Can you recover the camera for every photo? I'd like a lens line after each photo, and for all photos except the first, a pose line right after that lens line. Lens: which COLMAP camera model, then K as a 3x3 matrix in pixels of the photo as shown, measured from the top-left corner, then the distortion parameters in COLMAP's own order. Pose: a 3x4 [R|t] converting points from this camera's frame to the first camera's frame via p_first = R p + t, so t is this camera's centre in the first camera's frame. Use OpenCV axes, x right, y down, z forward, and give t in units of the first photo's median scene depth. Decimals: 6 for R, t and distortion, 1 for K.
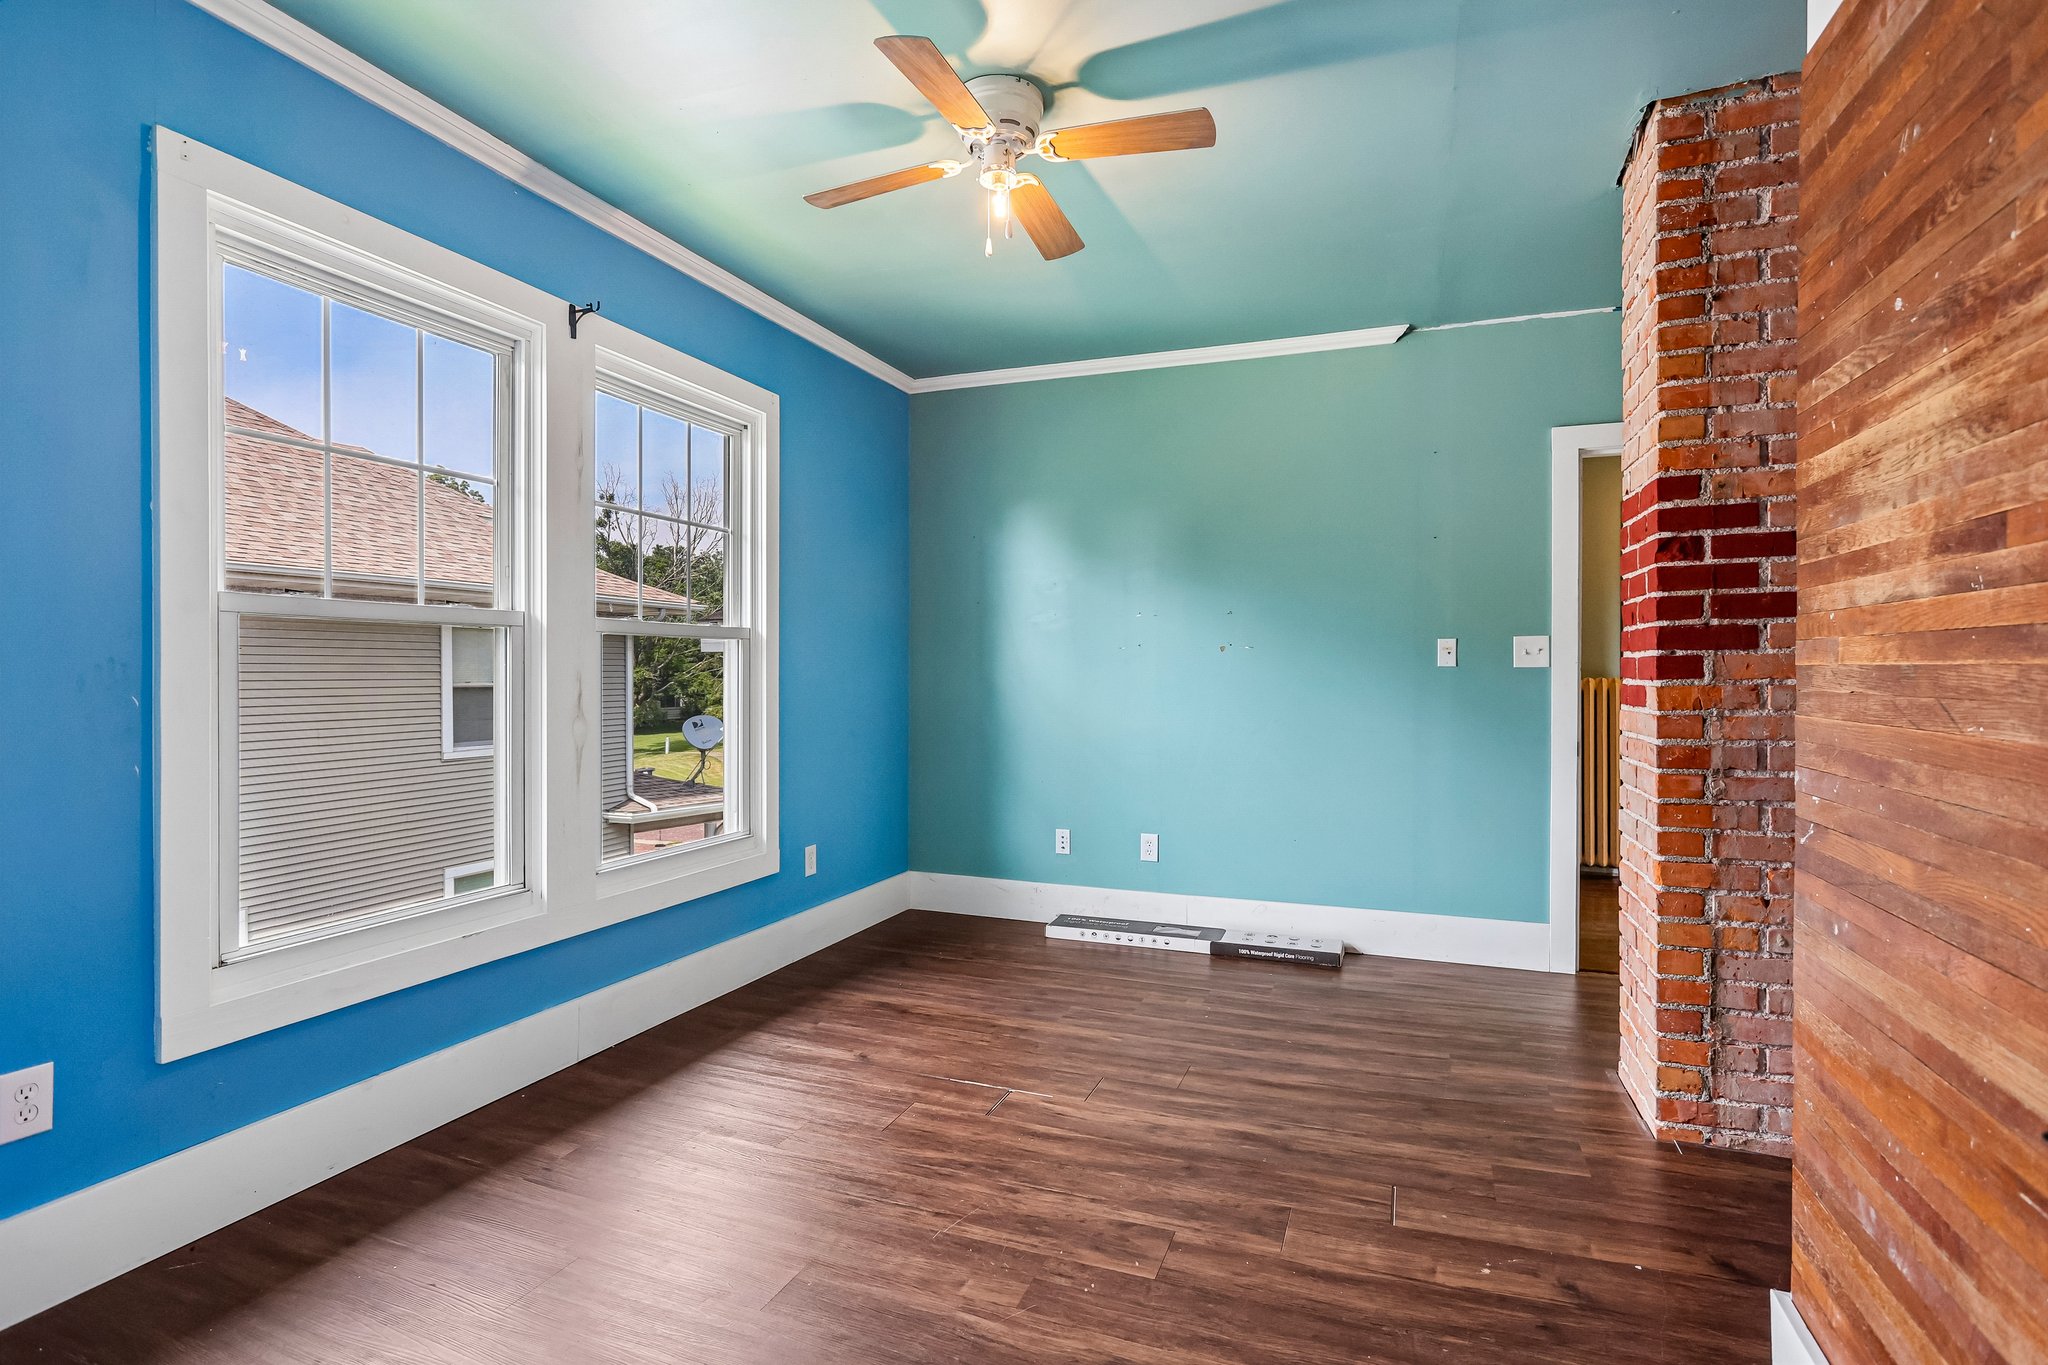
lens RADIAL K [[1015.1, 0, 1012.6], [0, 1015.1, 676.4], [0, 0, 1]] dist [-0.005568, -0.000047]
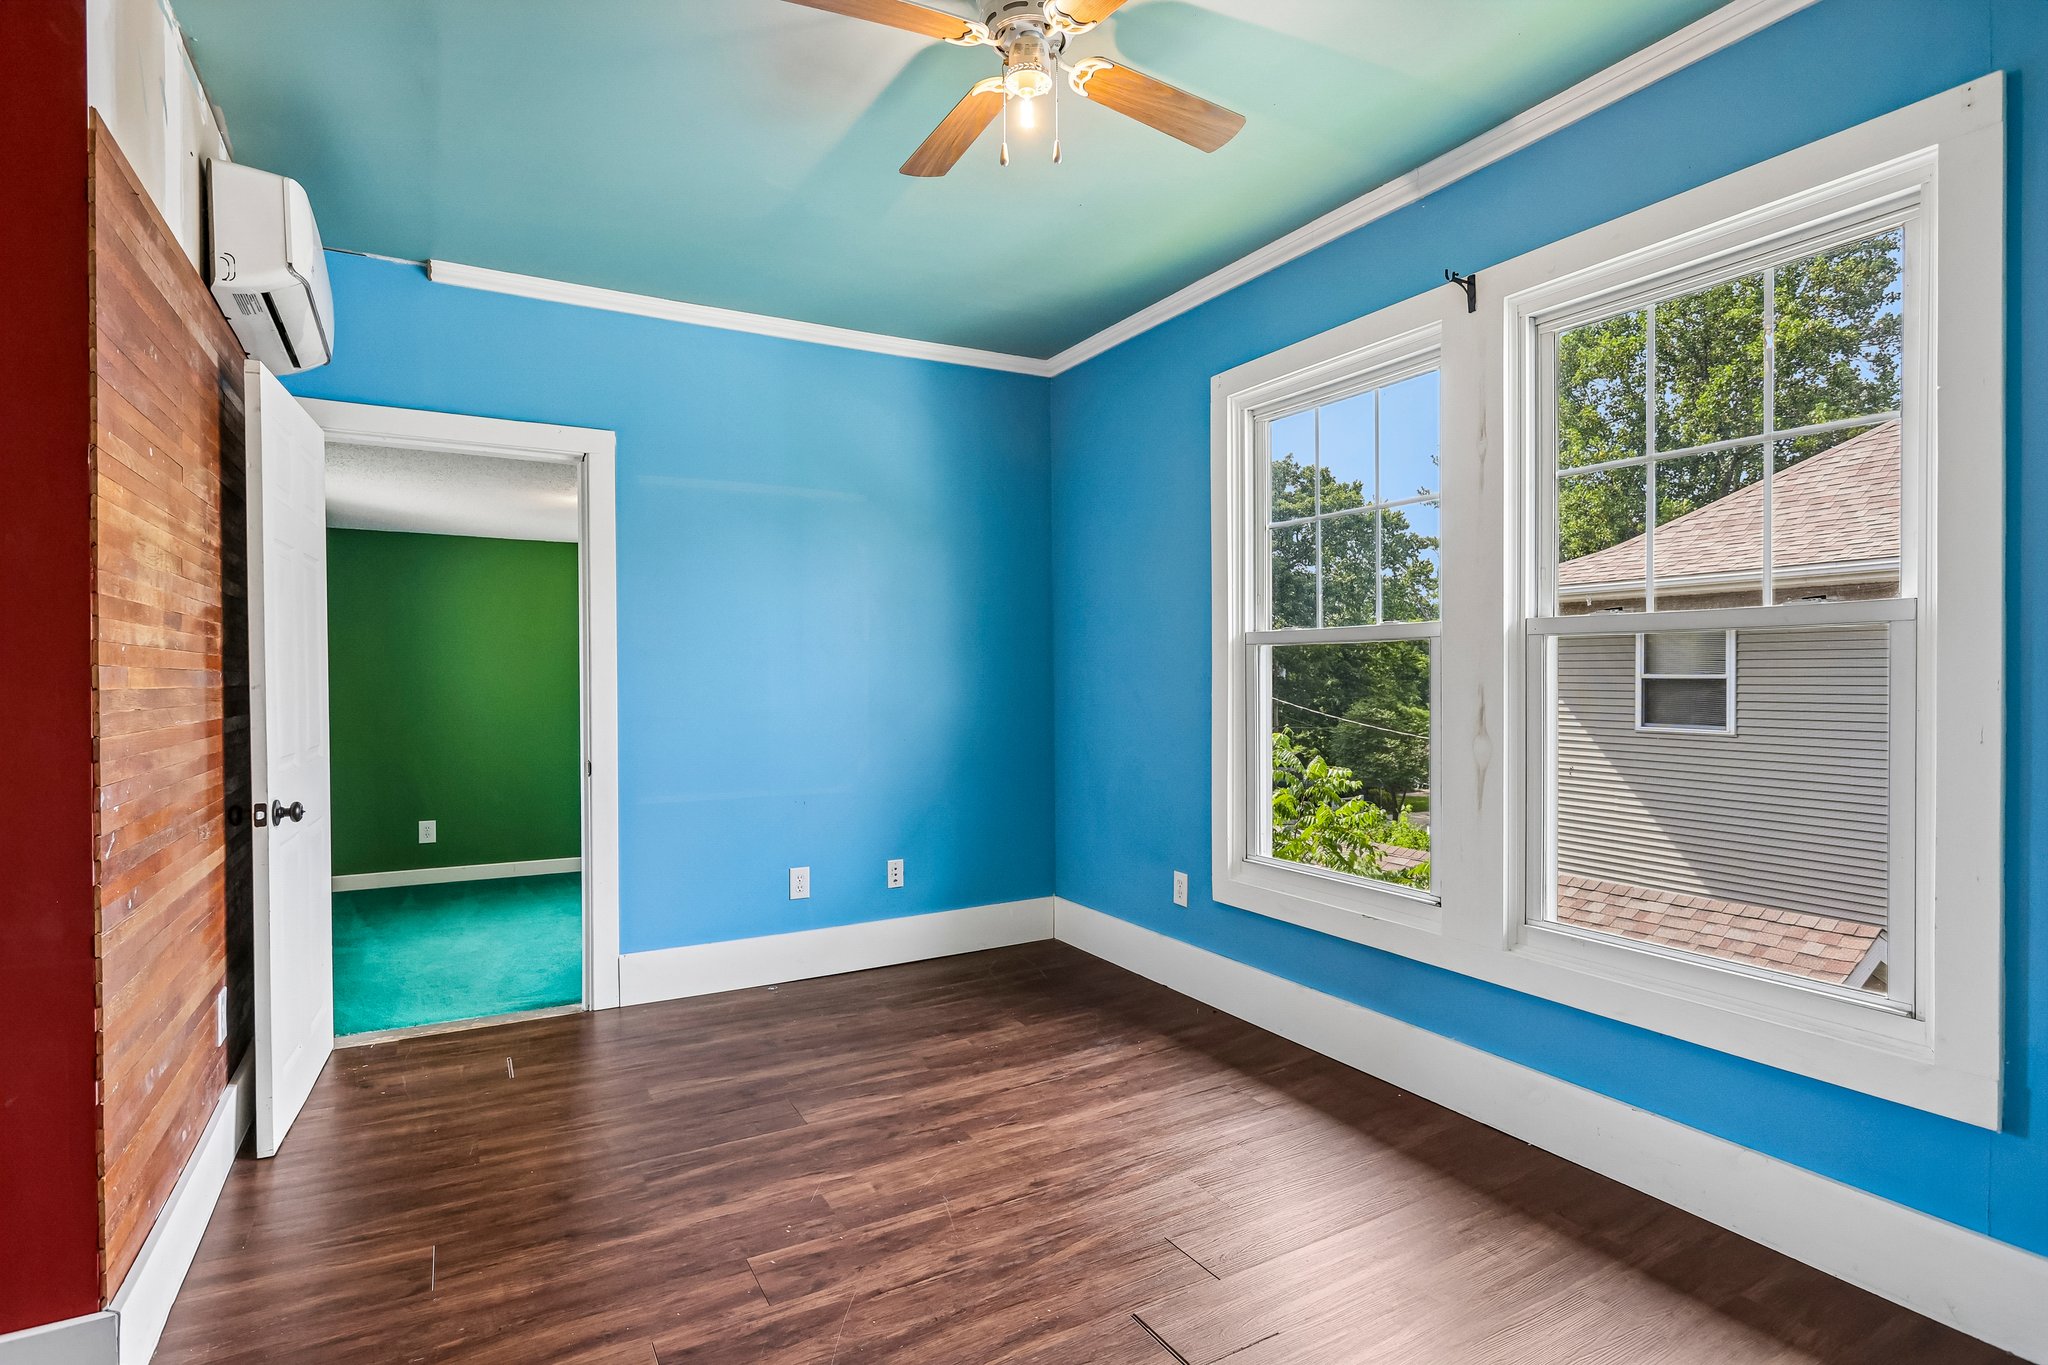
lens RADIAL K [[1015.1, 0, 1012.6], [0, 1015.1, 676.4], [0, 0, 1]] dist [-0.005568, -0.000047]
pose [[-0.636328, 0.003696, -0.771410, 0.721204], [0.001469, 0.999993, 0.003579, -0.020012], [0.771417, 0.001144, -0.636329, 1.746059]]
